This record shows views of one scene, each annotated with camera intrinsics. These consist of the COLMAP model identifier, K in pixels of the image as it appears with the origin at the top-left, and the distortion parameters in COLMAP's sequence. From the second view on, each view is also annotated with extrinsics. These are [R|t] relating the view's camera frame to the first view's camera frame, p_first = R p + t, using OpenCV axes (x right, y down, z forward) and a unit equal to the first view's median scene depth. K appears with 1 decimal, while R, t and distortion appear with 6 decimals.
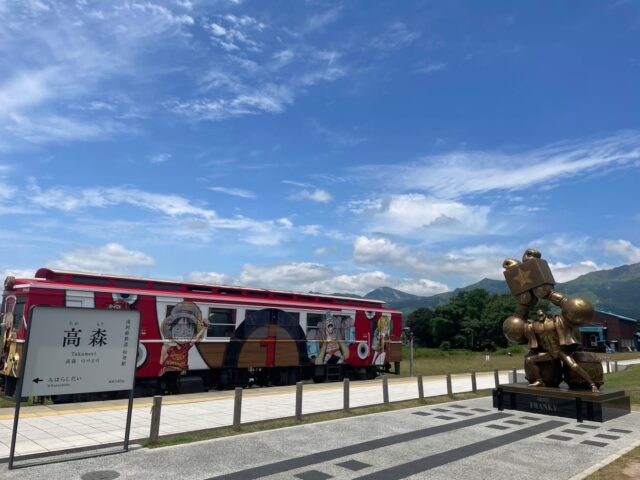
lens RADIAL K [[497.9, 0, 317.0], [0, 497.9, 239.2], [0, 0, 1]] dist [0.081769, -0.038896]
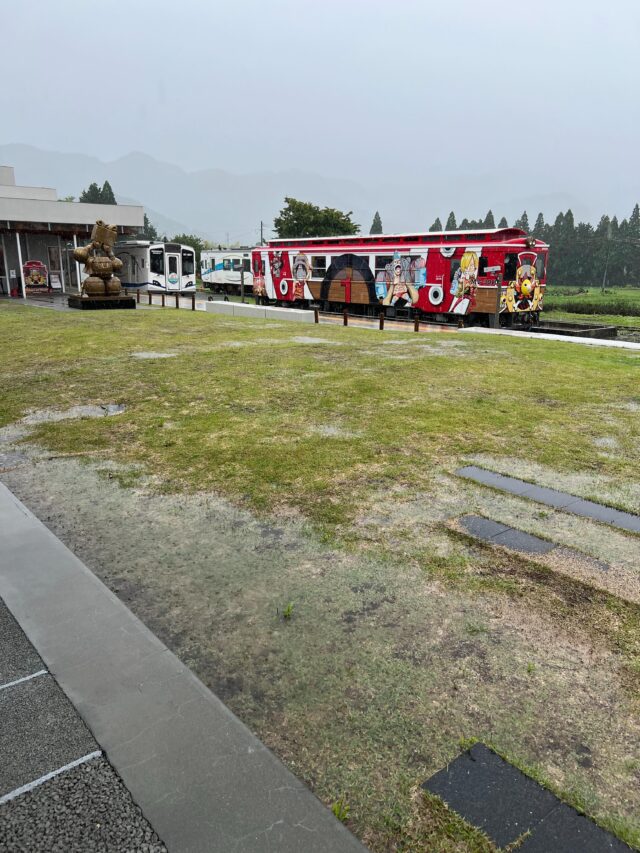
lens RADIAL K [[663.6, 0, 322.6], [0, 663.6, 432.5], [0, 0, 1]] dist [0.081769, -0.038896]
pose [[-0.143136, 0.215473, -0.965962, 1.394729], [0.166539, 0.967339, 0.191103, 0.214493], [0.975591, -0.133517, -0.174345, 1.053975]]
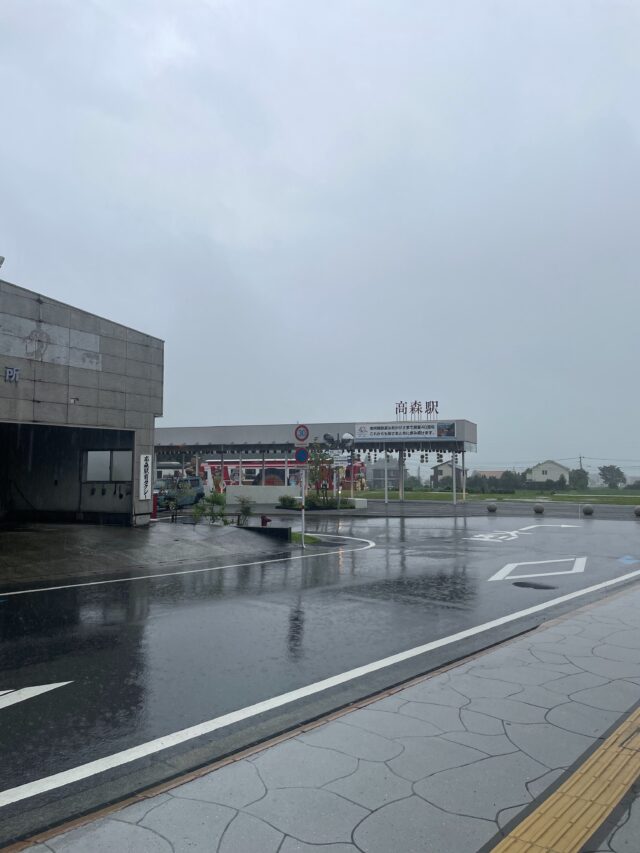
lens RADIAL K [[663.6, 0, 325.9], [0, 663.6, 423.9], [0, 0, 1]] dist [0.081769, -0.038896]
pose [[0.366598, -0.091818, -0.925838, 2.779787], [0.177381, 0.983763, -0.027326, 0.056933], [0.913314, -0.154208, 0.376932, 0.042177]]
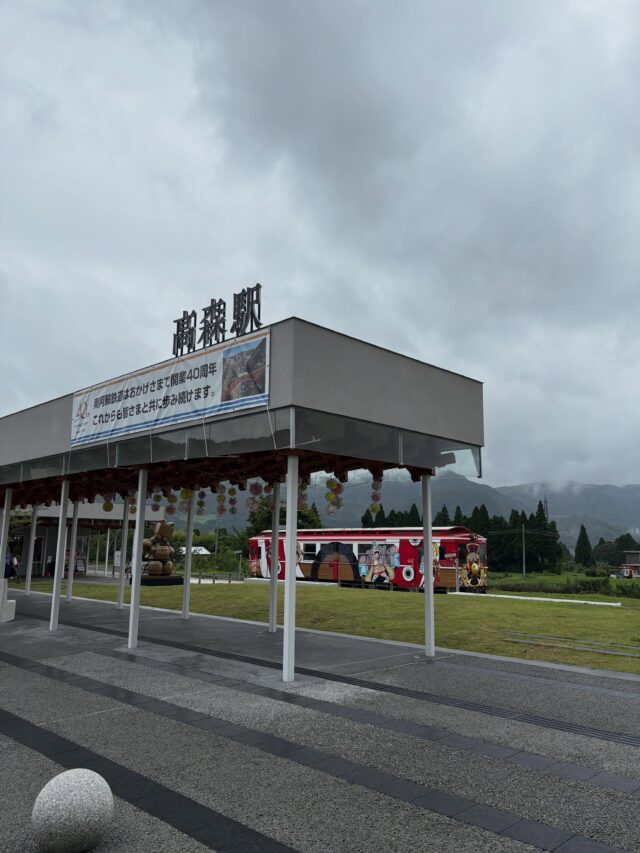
lens RADIAL K [[663.6, 0, 316.7], [0, 663.6, 431.0], [0, 0, 1]] dist [0.081769, -0.038896]
pose [[-0.048608, -0.201145, -0.978355, 1.804038], [0.166083, 0.964249, -0.206497, 0.202215], [0.984913, -0.172526, -0.013463, 0.936972]]
